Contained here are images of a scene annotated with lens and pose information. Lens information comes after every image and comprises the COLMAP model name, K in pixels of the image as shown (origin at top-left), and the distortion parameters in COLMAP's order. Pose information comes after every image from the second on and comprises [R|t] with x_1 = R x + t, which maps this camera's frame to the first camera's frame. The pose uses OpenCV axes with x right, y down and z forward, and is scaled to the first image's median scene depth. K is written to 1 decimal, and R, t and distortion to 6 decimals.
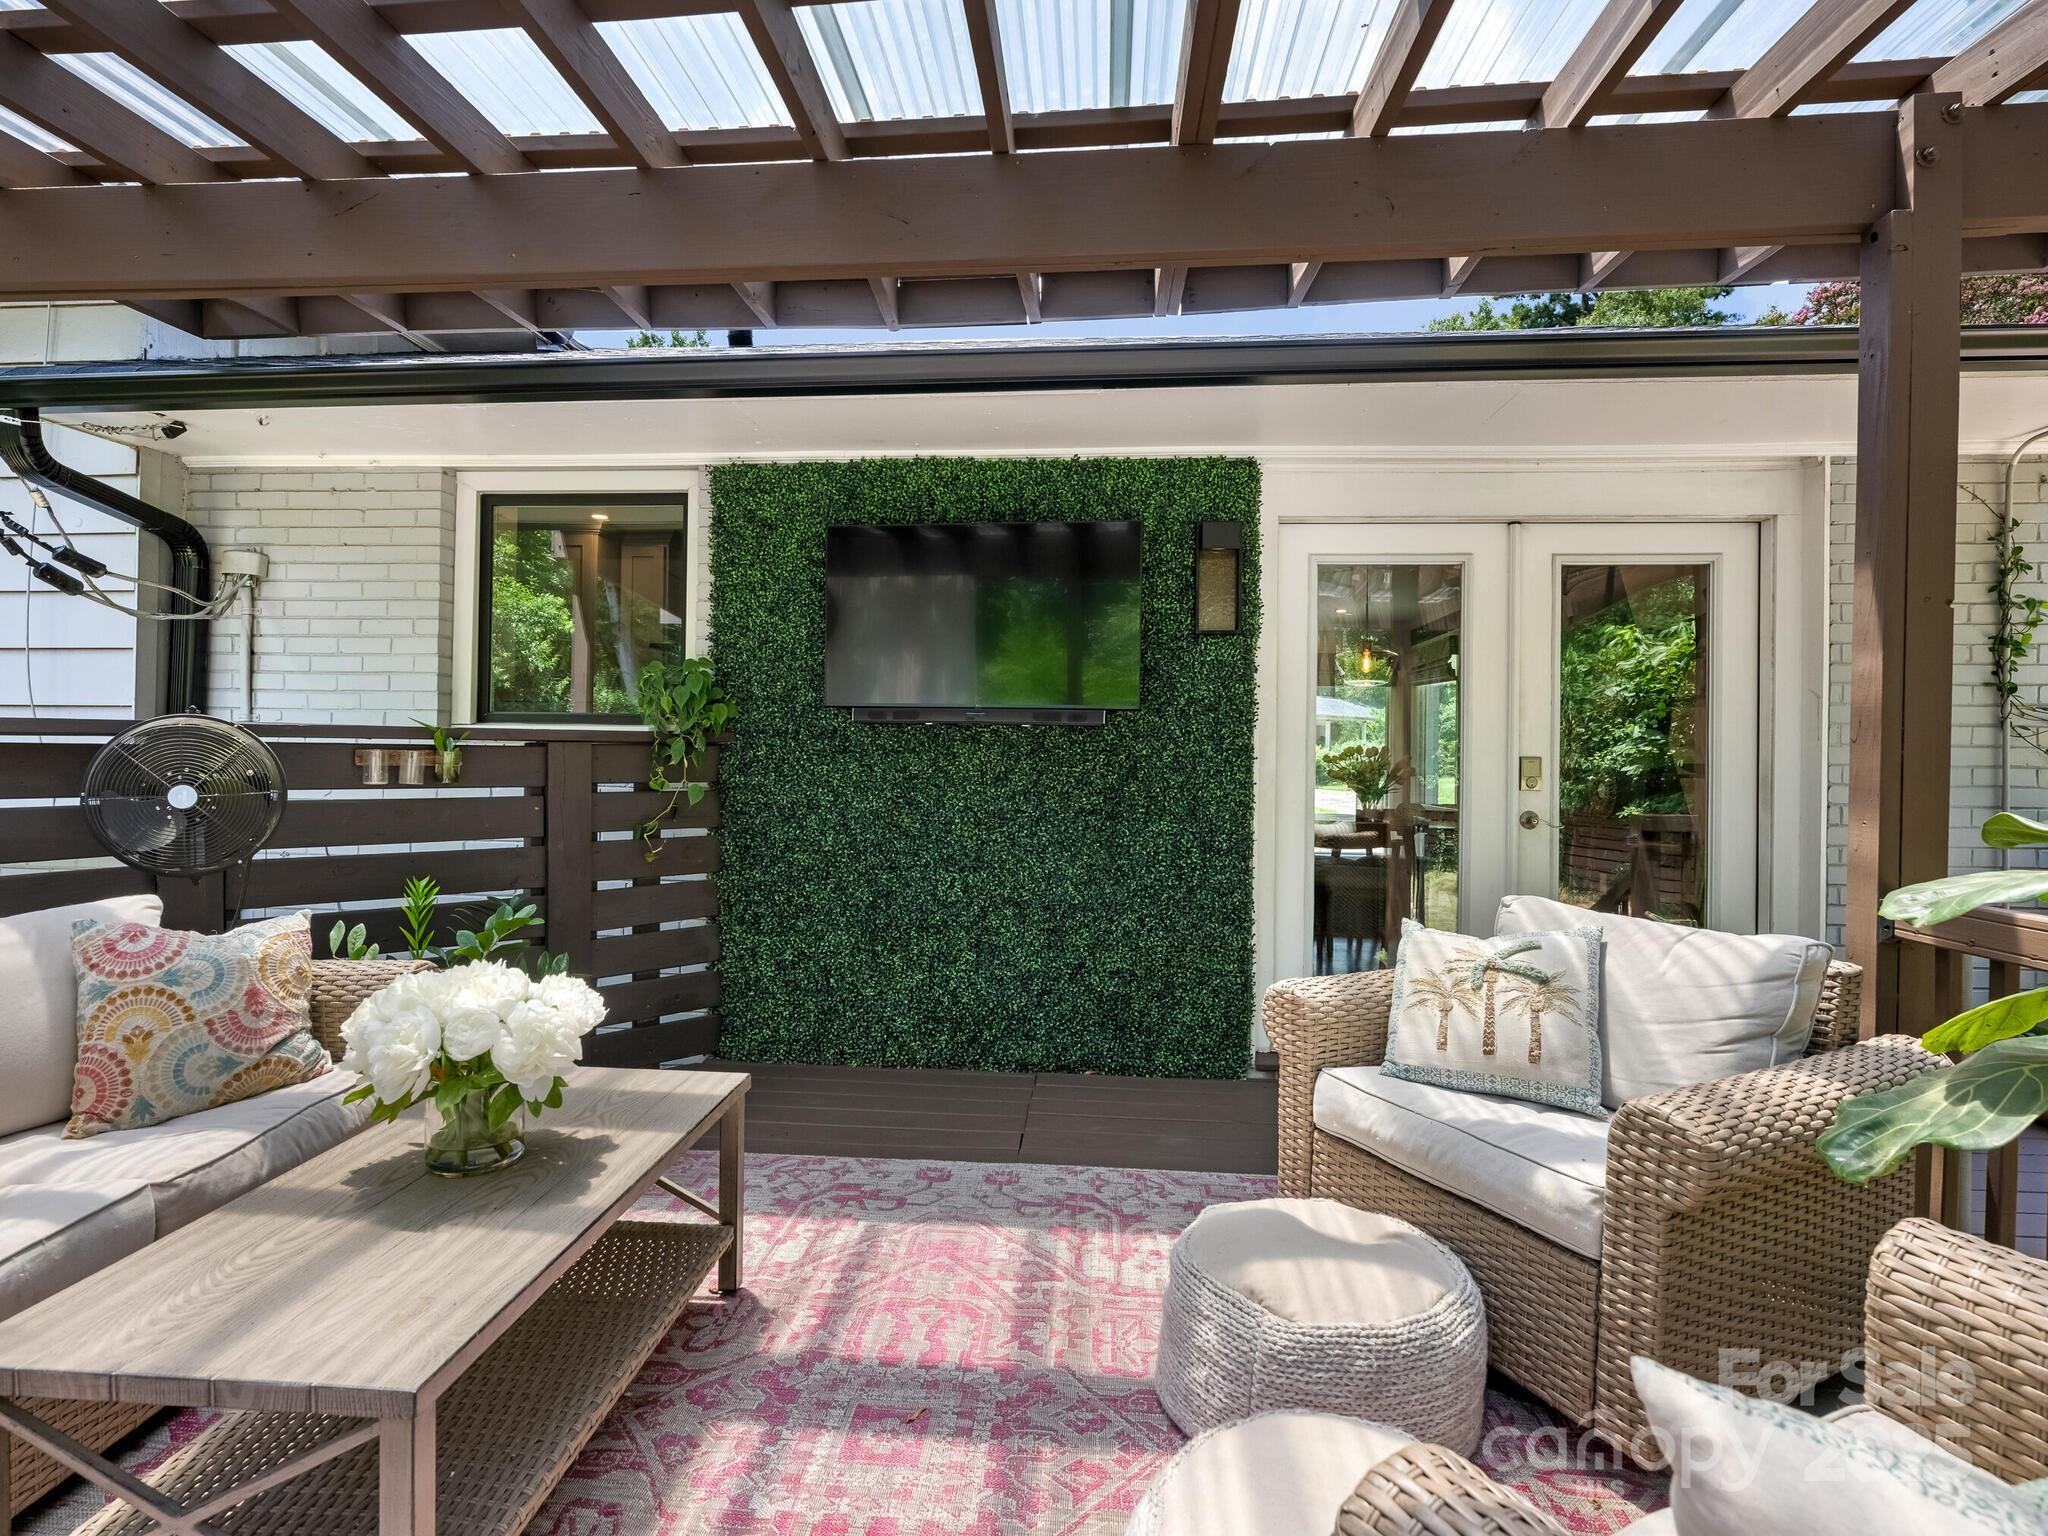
lens RADIAL K [[1026.1, 0, 1024.0], [0, 1026.1, 768.0], [0, 0, 1]] dist [-0.015428, -0.000117]
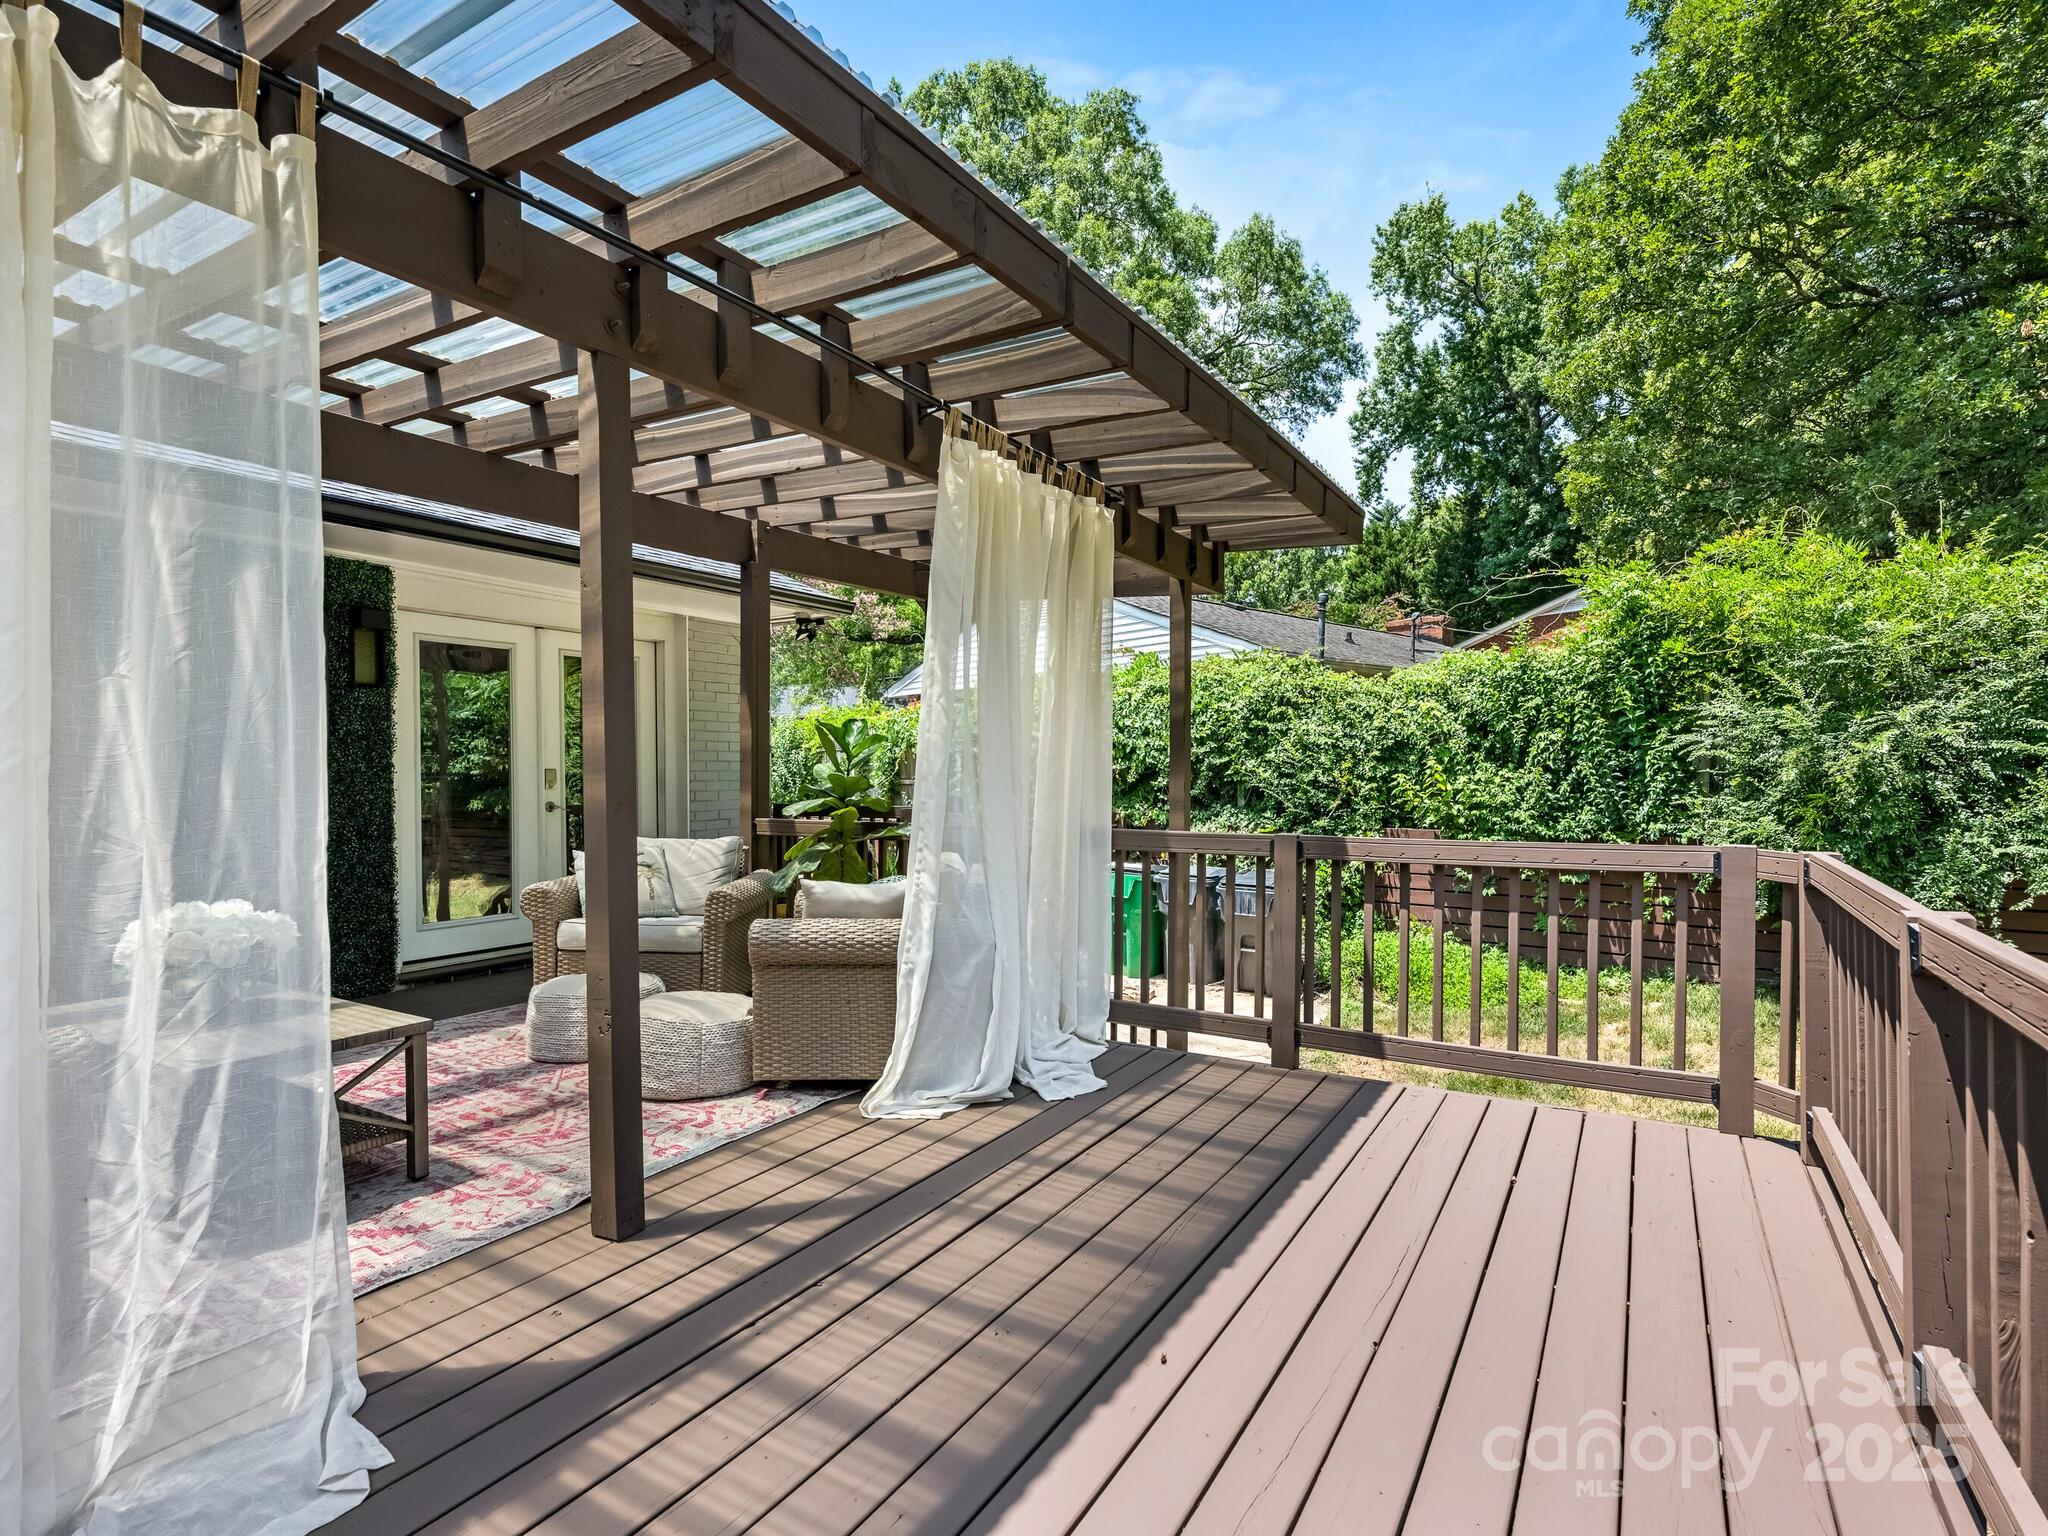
lens RADIAL K [[1026.1, 0, 1024.0], [0, 1026.1, 768.0], [0, 0, 1]] dist [-0.015428, -0.000117]
pose [[0.454077, -0.010740, 0.890898, -0.666820], [0.017442, 0.999843, 0.003164, -0.004177], [-0.890792, 0.014102, 0.454193, -0.465513]]
